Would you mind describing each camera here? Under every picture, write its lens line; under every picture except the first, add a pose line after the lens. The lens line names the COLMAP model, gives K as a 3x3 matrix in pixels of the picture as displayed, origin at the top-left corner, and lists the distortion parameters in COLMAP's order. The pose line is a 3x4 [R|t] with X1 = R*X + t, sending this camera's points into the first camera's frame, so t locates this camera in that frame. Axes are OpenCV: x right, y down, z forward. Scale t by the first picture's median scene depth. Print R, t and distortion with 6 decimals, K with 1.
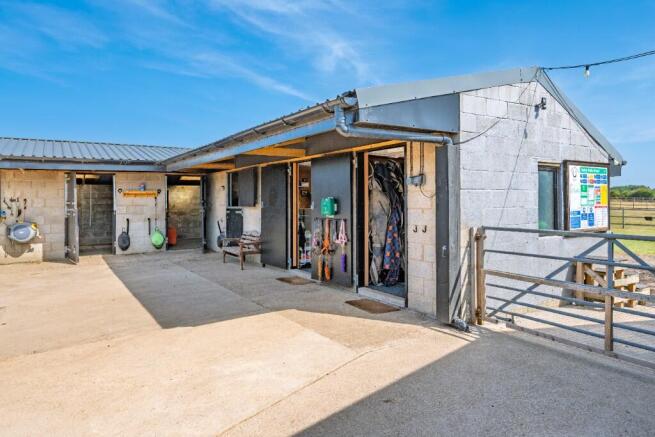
lens RADIAL K [[425.8, 0, 327.5], [0, 425.8, 202.0], [0, 0, 1]] dist [-0.003722, 0.000007]
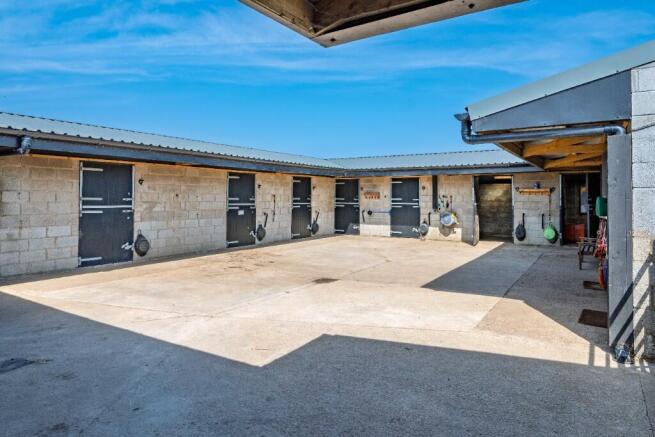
lens RADIAL K [[408.8, 0, 328.2], [0, 408.8, 199.4], [0, 0, 1]] dist [-0.000525, -0.001318]
pose [[0.414429, 0.015022, -0.909958, 0.355831], [-0.012279, 0.999865, 0.010913, -0.004383], [0.909999, 0.006651, 0.414557, 0.068725]]
